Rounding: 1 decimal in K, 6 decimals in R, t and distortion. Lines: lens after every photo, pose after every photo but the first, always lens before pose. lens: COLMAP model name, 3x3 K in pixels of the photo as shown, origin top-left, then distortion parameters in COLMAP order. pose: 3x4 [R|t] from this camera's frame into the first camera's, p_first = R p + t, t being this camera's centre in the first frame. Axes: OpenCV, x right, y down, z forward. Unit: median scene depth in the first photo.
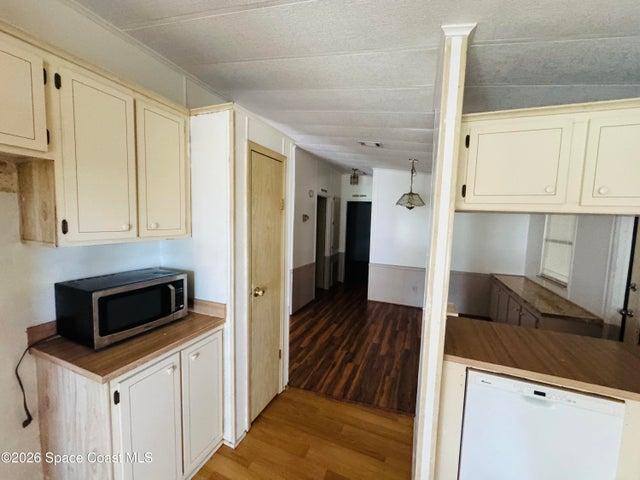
lens RADIAL K [[257.3, 0, 319.9], [0, 257.3, 239.3], [0, 0, 1]] dist [0.000665, -0.000001]
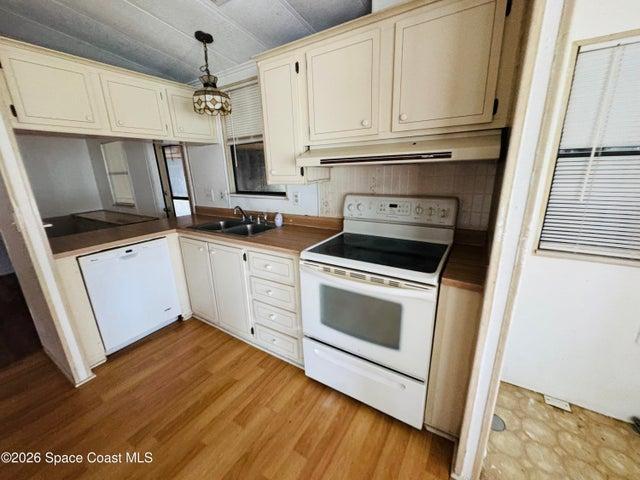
lens RADIAL K [[257.3, 0, 319.0], [0, 257.3, 239.5], [0, 0, 1]] dist [0.000665, -0.000001]
pose [[0.186135, -0.297965, 0.936254, -0.363525], [0.116617, 0.952870, 0.280069, 0.167304], [-0.975579, 0.057052, 0.212111, -0.446355]]
